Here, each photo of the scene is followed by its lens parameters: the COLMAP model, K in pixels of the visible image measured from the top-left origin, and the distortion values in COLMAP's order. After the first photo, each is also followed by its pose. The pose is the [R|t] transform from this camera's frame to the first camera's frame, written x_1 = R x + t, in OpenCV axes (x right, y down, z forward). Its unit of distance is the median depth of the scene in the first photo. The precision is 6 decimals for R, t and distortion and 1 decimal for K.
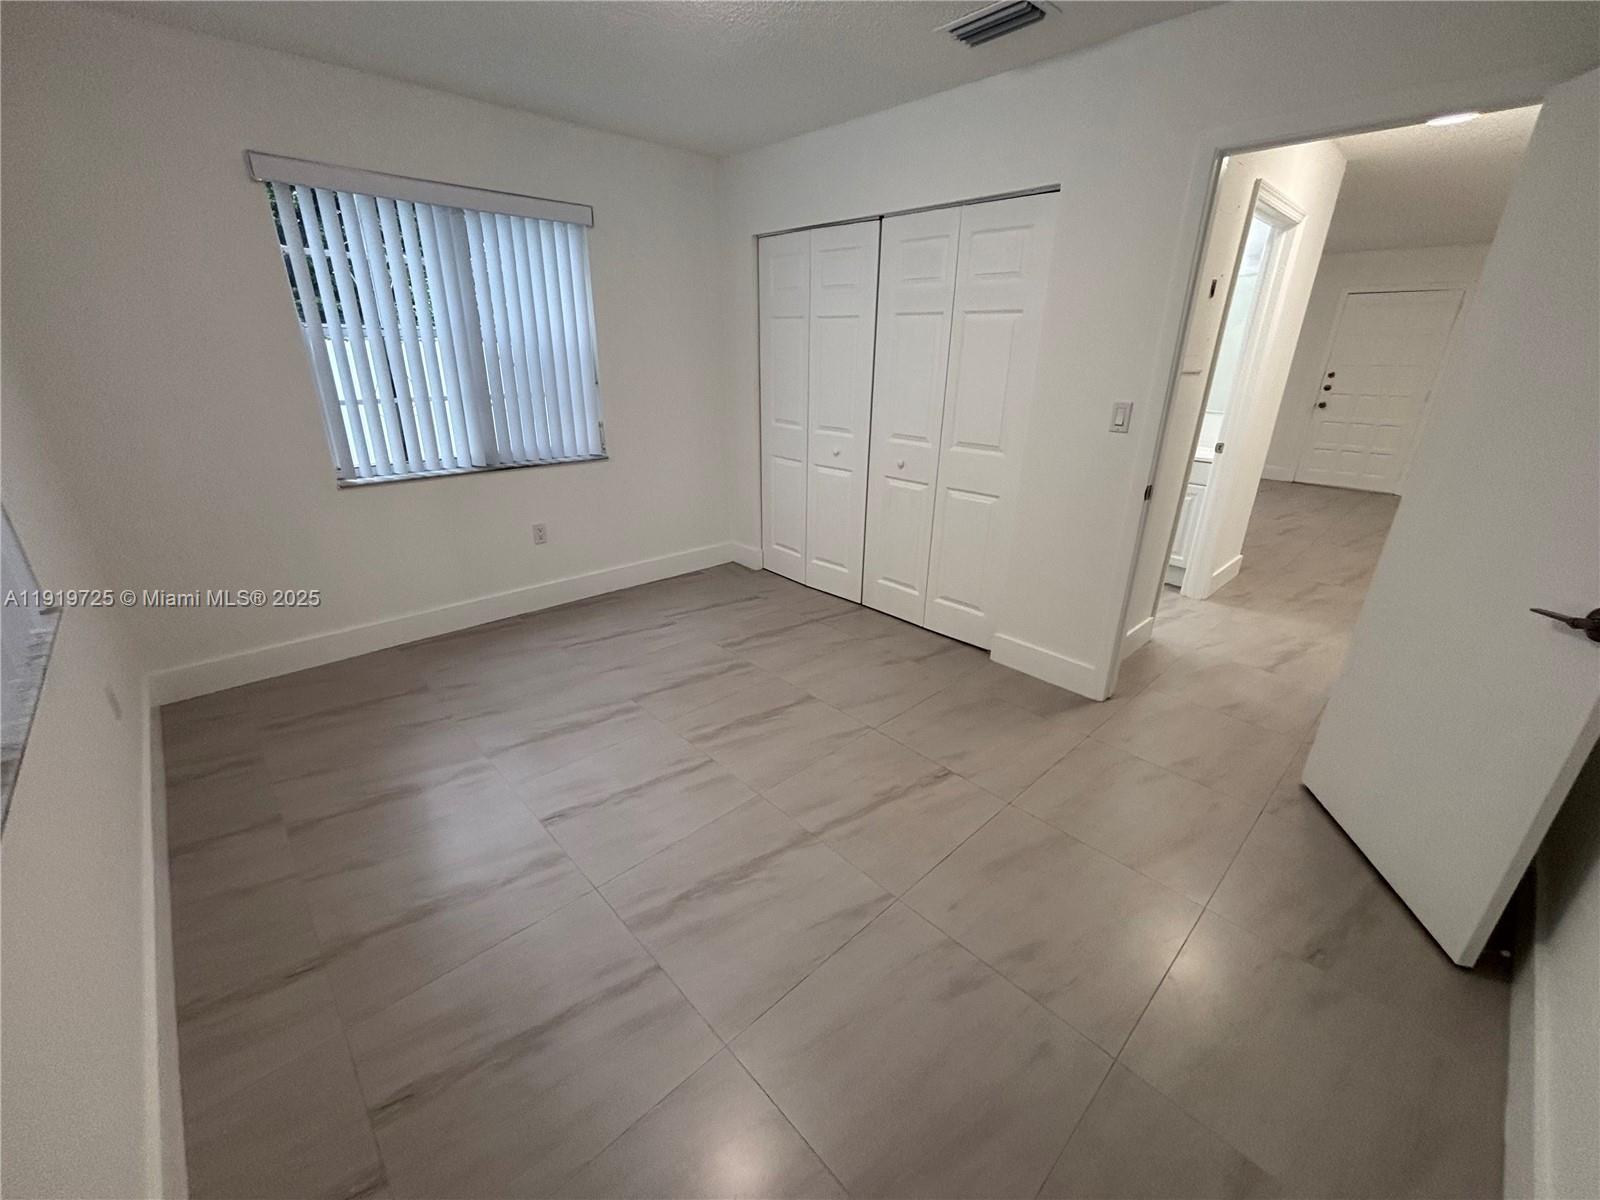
lens RADIAL K [[645.3, 0, 801.2], [0, 645.3, 594.4], [0, 0, 1]] dist [-0.000062, 0.000169]
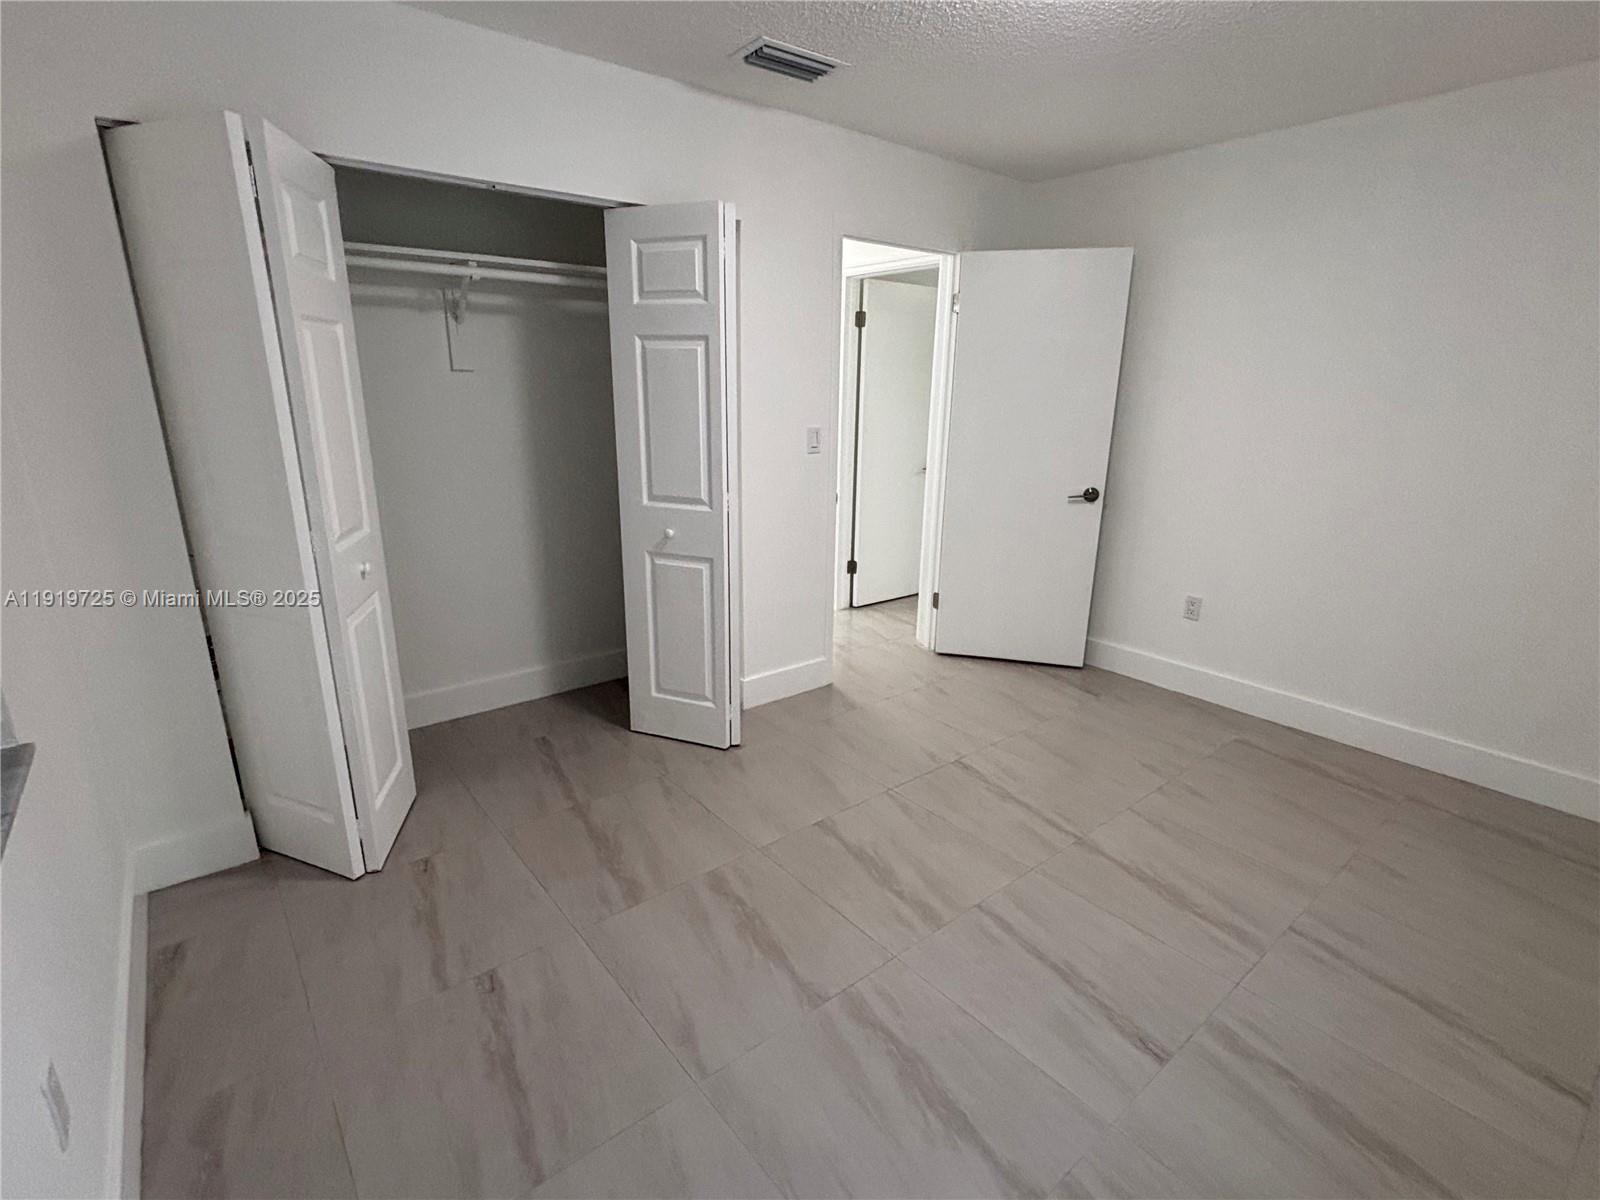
lens RADIAL K [[757.2, 0, 794.3], [0, 757.2, 599.4], [0, 0, 1]] dist [0.002697, -0.000304]
pose [[0.080265, -0.287458, 0.954424, -0.823766], [0.347645, 0.905463, 0.243475, -0.336418], [-0.934184, 0.312258, 0.172610, 0.834431]]
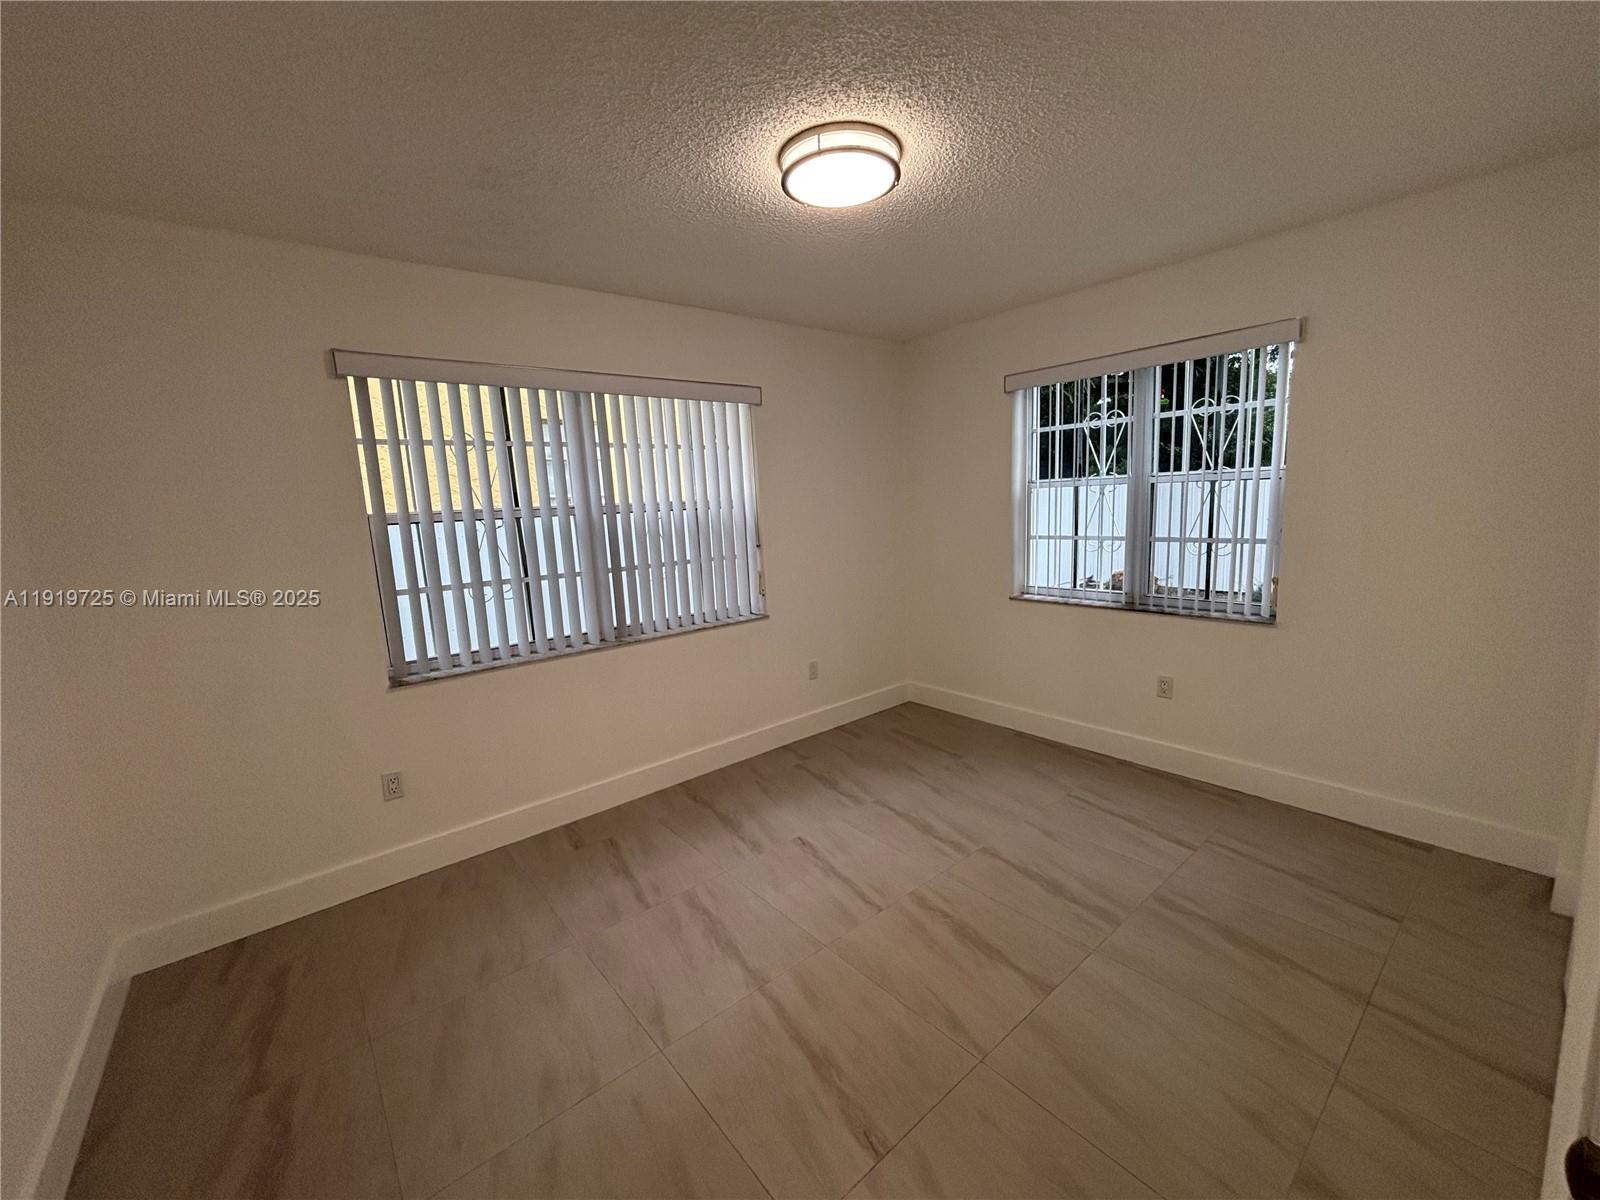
lens RADIAL K [[645.3, 0, 801.2], [0, 645.3, 594.4], [0, 0, 1]] dist [-0.000062, 0.000169]
pose [[-0.063612, 0.138243, -0.988353, 0.676132], [-0.310561, 0.938443, 0.151250, -0.262406], [0.948423, 0.316565, -0.016764, 0.673346]]
